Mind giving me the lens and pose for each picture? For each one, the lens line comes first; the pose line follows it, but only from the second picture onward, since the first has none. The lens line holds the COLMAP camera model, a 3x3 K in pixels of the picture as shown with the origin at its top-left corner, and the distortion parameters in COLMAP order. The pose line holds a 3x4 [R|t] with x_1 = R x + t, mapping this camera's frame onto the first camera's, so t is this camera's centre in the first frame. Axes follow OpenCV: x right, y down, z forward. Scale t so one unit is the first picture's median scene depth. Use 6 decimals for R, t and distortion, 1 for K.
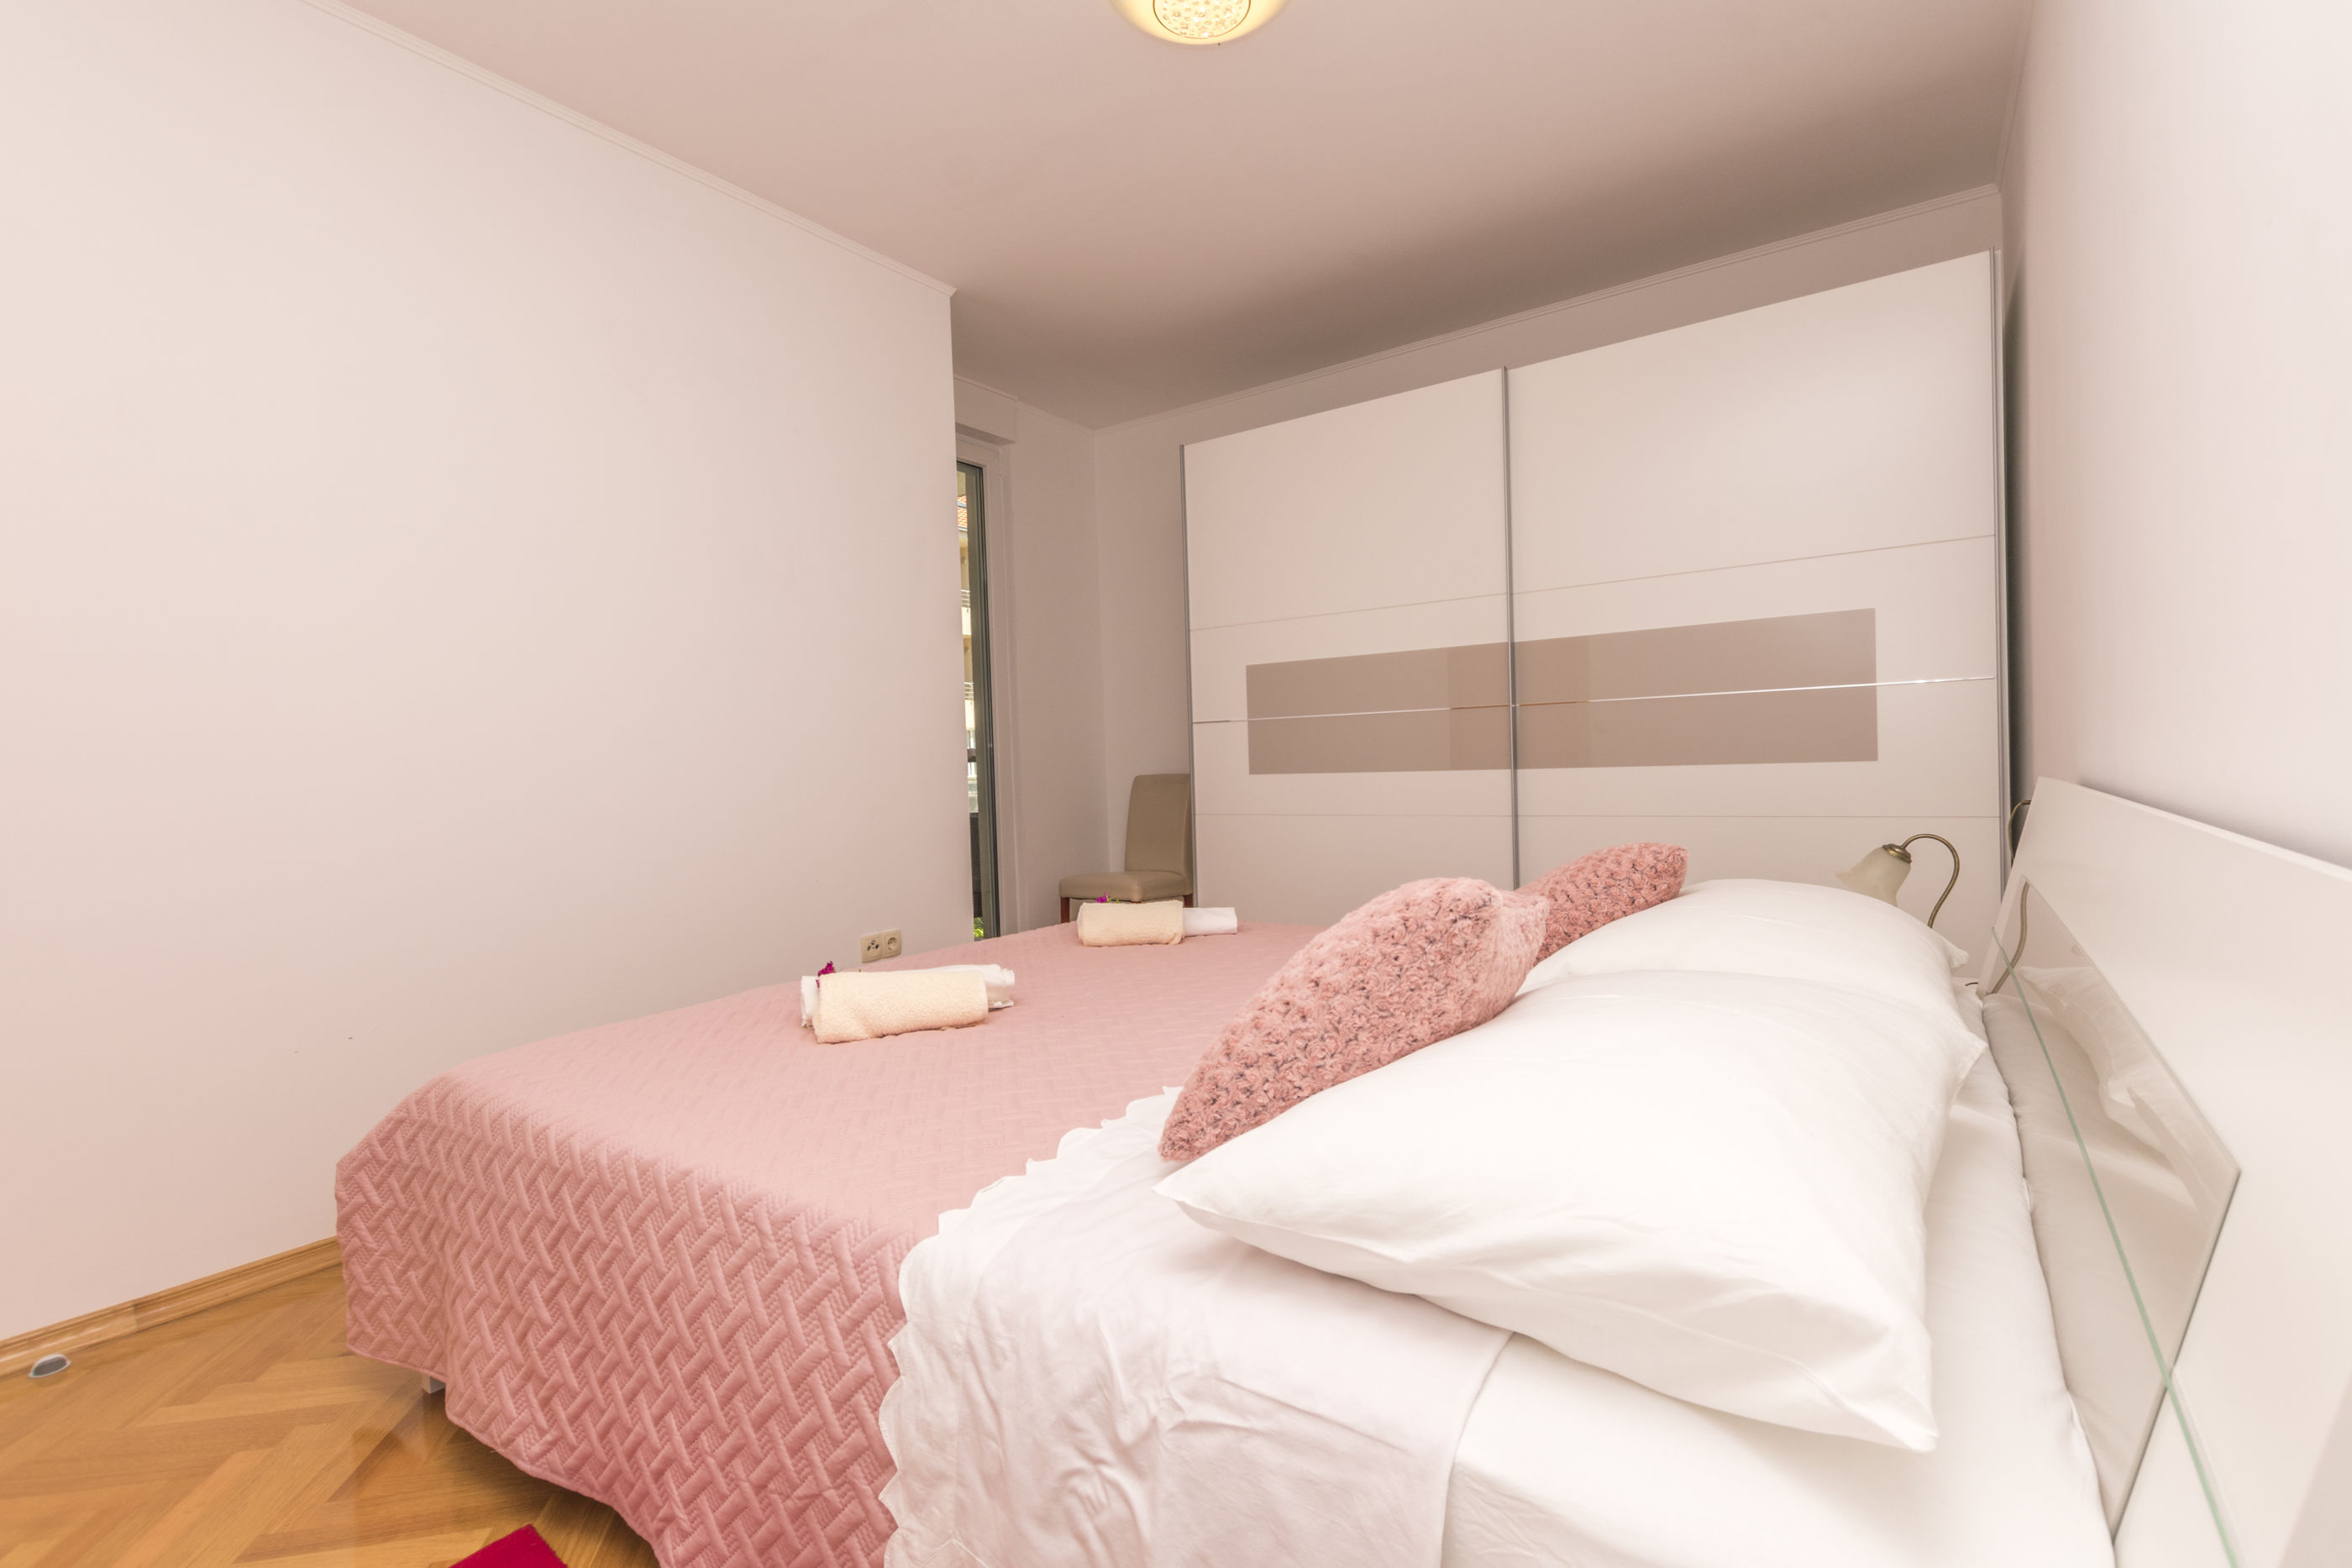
lens RADIAL K [[1031.4, 0, 1176.0], [0, 1031.4, 784.0], [0, 0, 1]] dist [0.003372, 0.000161]
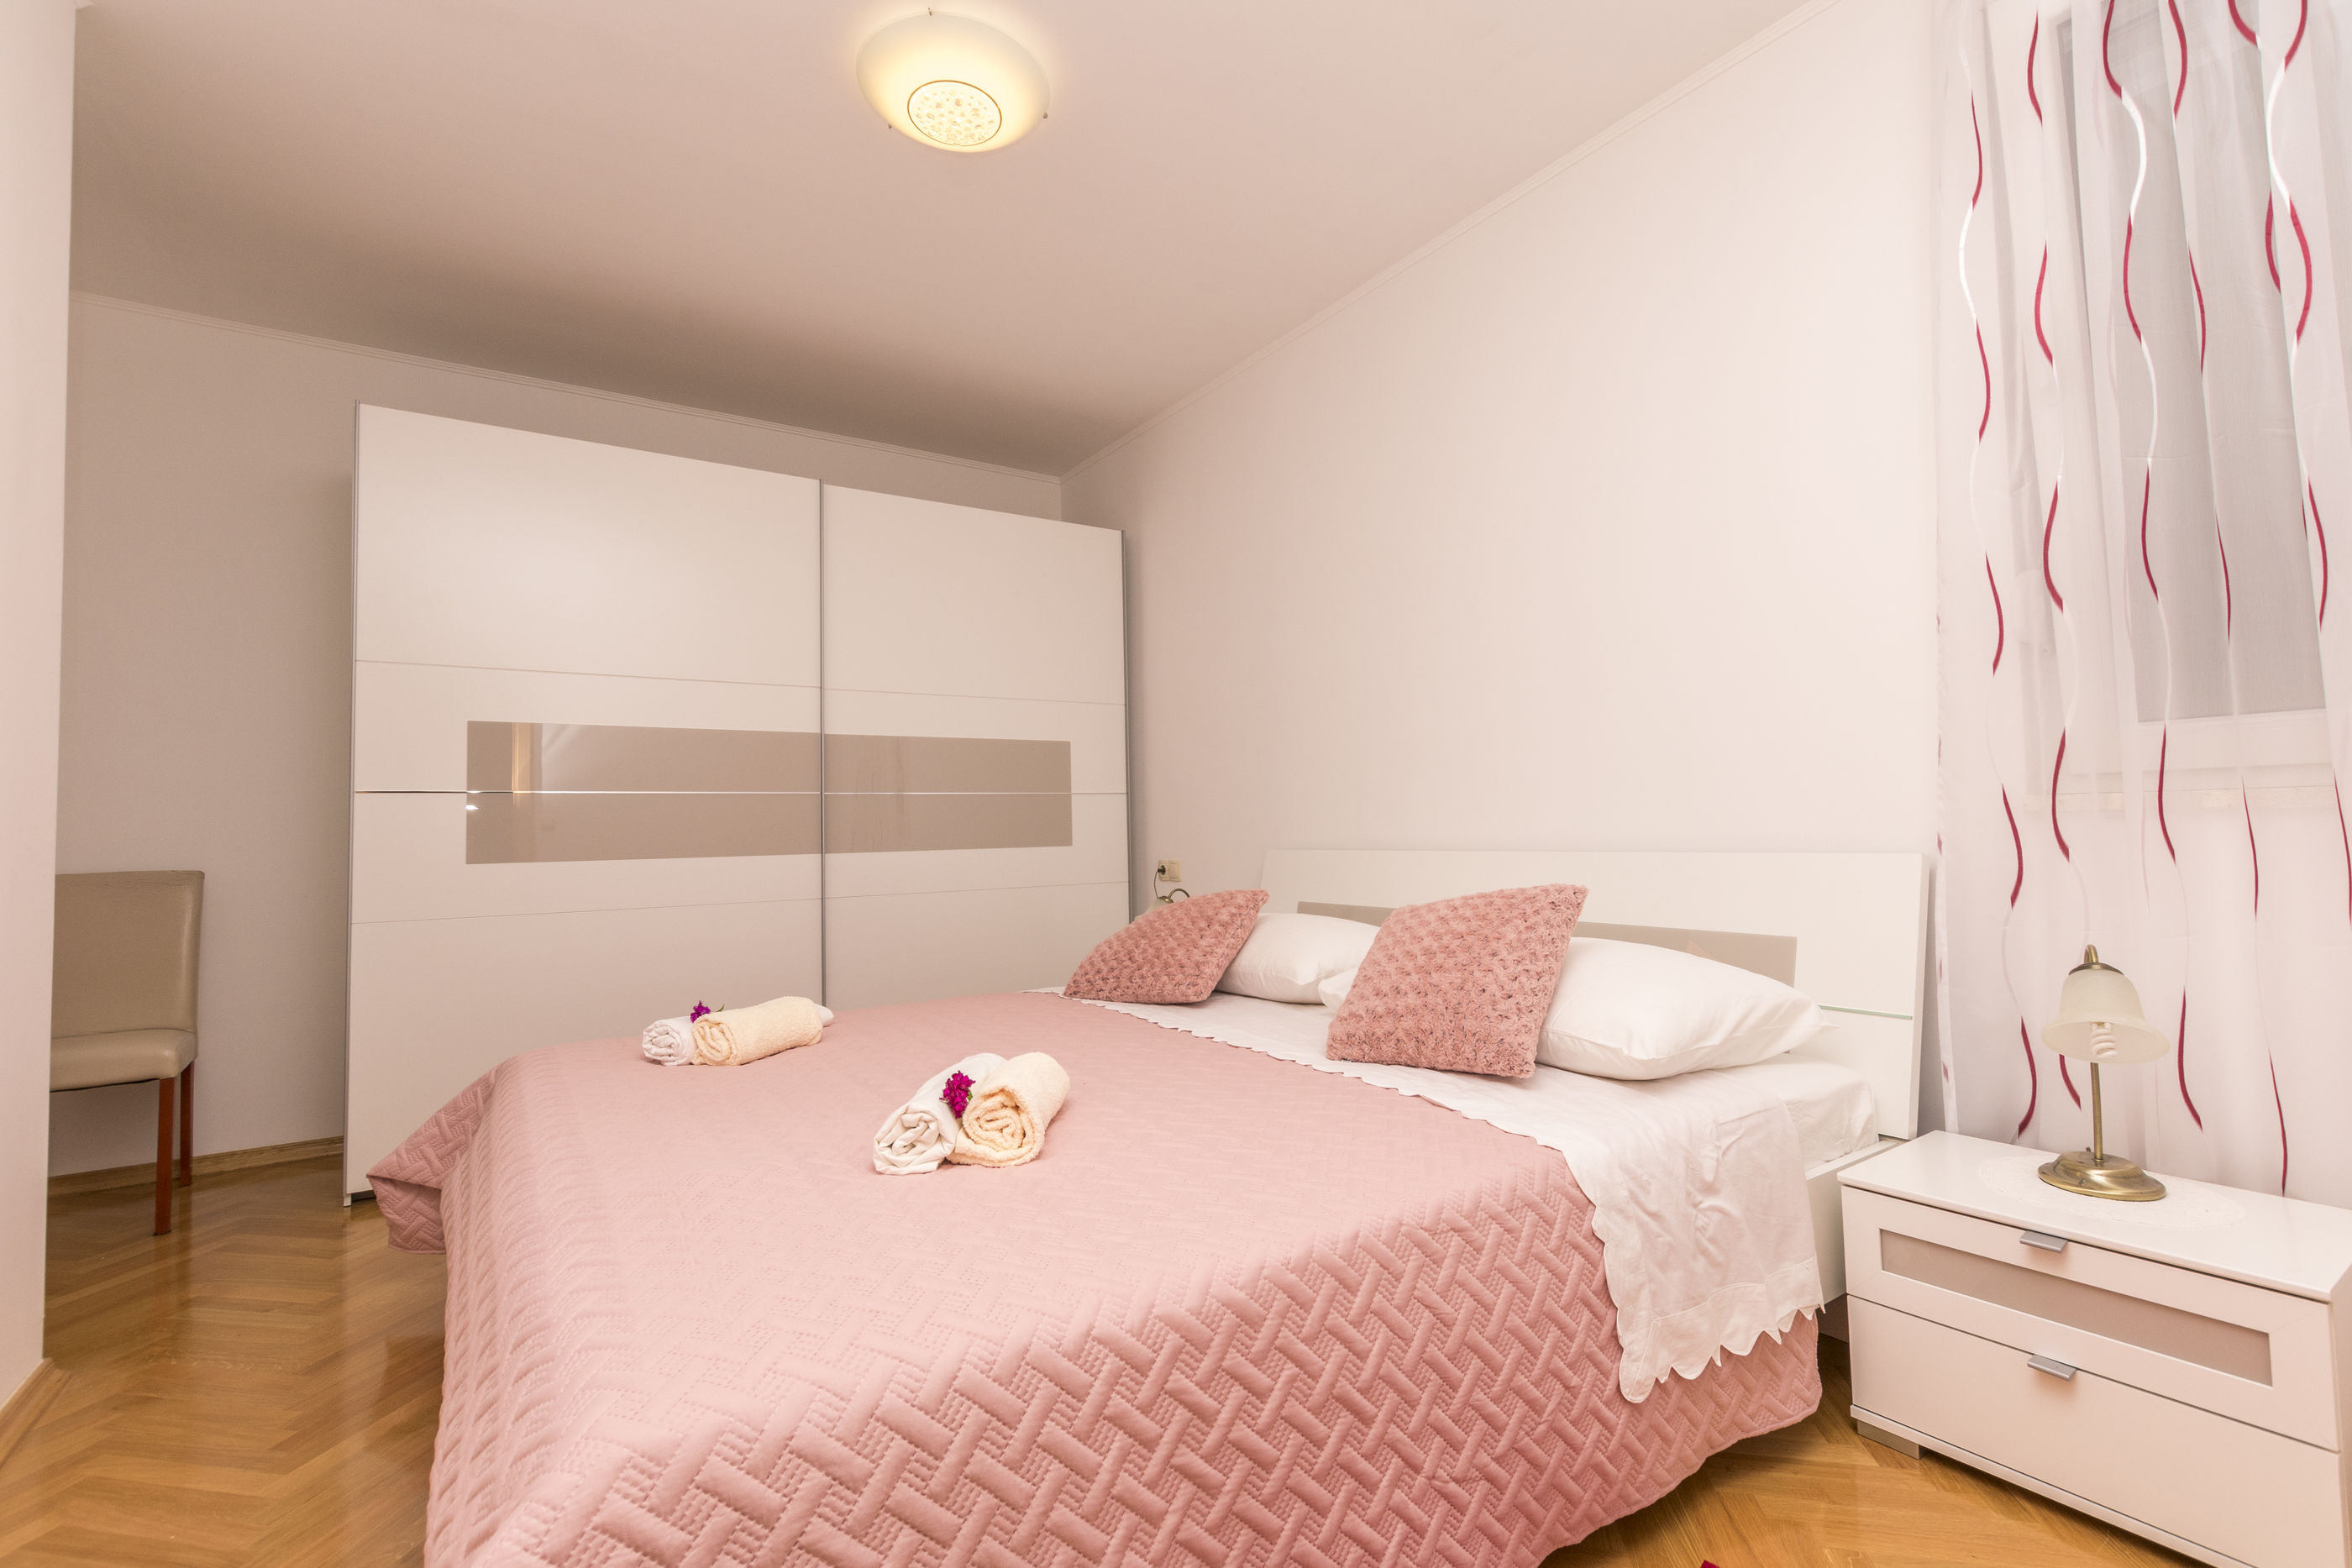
lens RADIAL K [[1031.4, 0, 1176.0], [0, 1031.4, 784.0], [0, 0, 1]] dist [0.003372, 0.000161]
pose [[0.369271, 0.065411, 0.927017, -0.608776], [0.031934, 0.996038, -0.083002, 0.015765], [-0.928773, 0.060254, 0.365719, 0.330589]]
